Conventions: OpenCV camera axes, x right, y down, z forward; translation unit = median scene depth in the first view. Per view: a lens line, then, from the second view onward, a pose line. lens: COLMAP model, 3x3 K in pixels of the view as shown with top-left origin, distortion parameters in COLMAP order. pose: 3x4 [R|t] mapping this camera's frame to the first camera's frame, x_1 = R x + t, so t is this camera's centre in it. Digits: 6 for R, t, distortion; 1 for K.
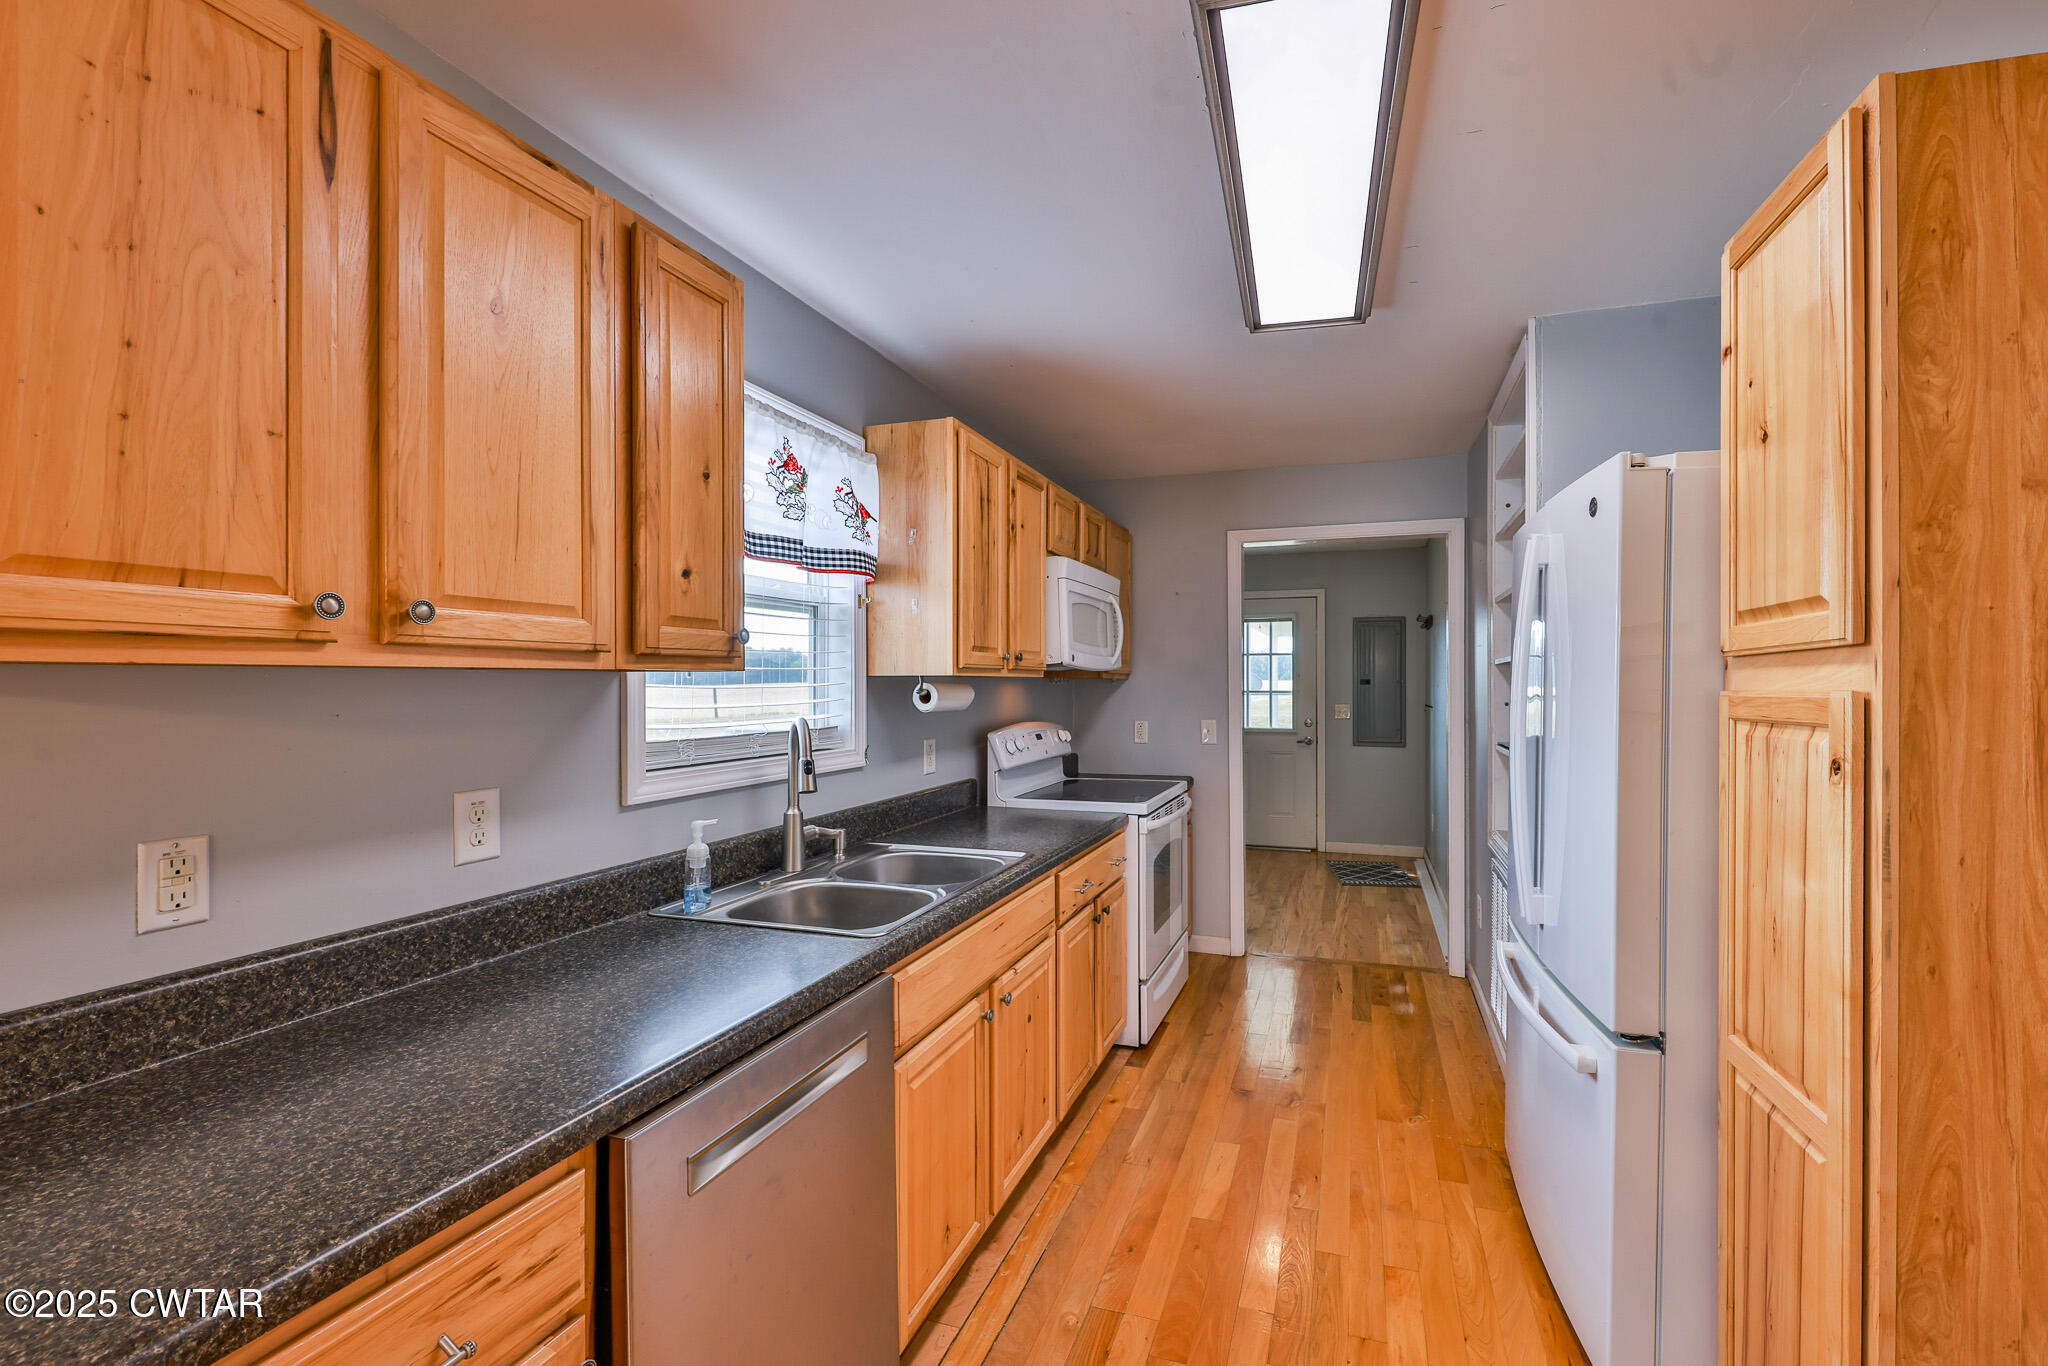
lens RADIAL K [[871.6, 0, 1084.5], [0, 871.6, 685.9], [0, 0, 1]] dist [0.002288, -0.007221]
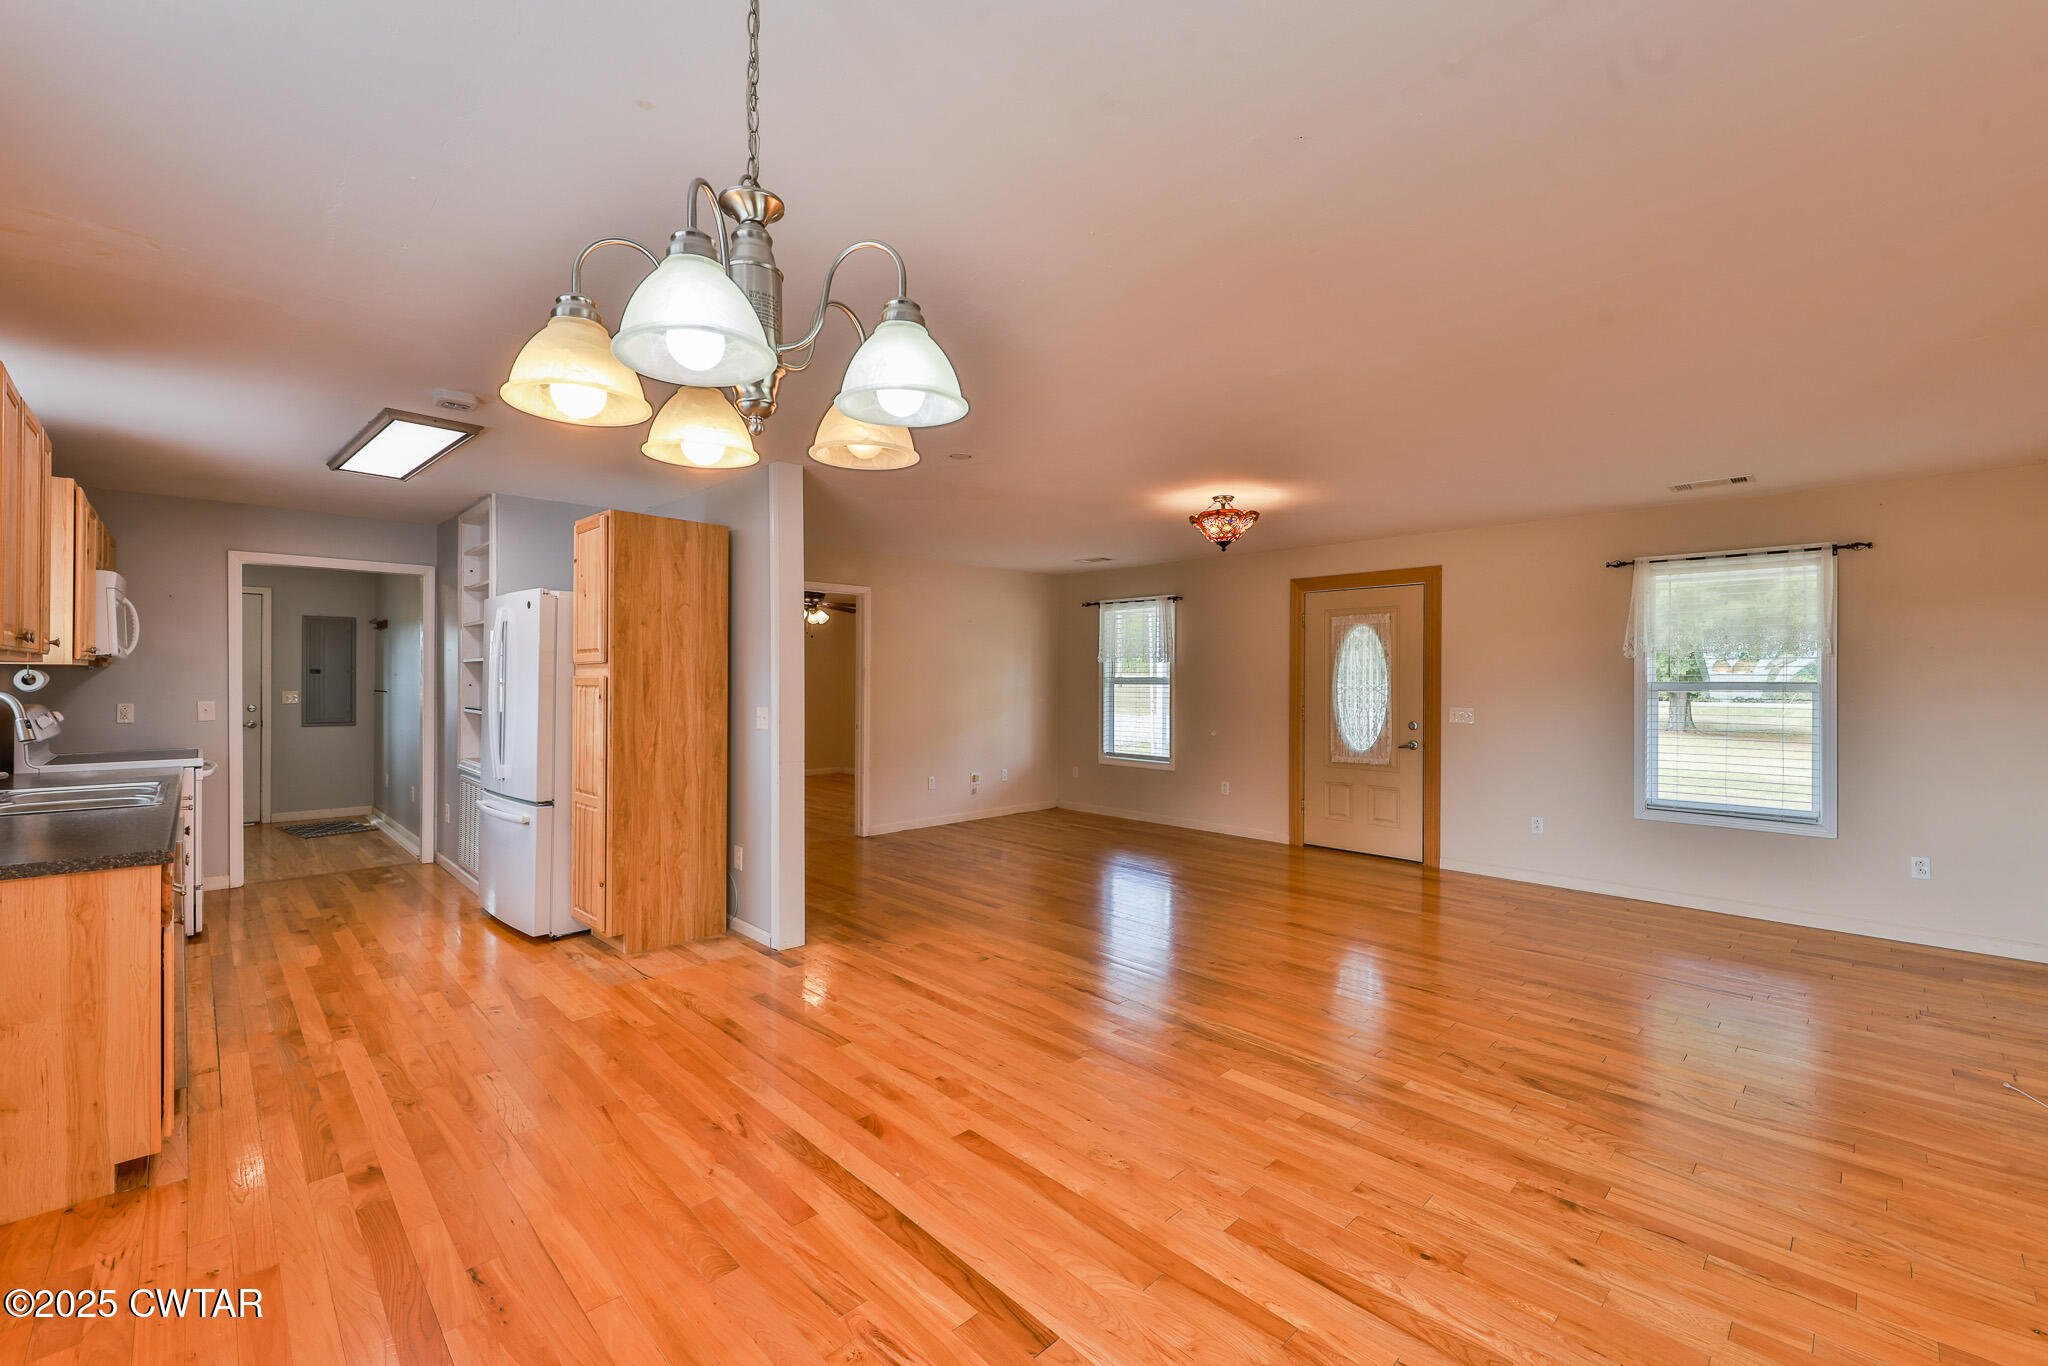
lens RADIAL K [[835.0, 0, 995.8], [0, 835.0, 675.7], [0, 0, 1]] dist [0.001176, -0.000190]
pose [[0.479686, 0.005551, 0.877423, -0.938828], [-0.003836, 0.999984, -0.004229, 0.009935], [-0.877432, -0.001337, 0.479699, -1.425889]]
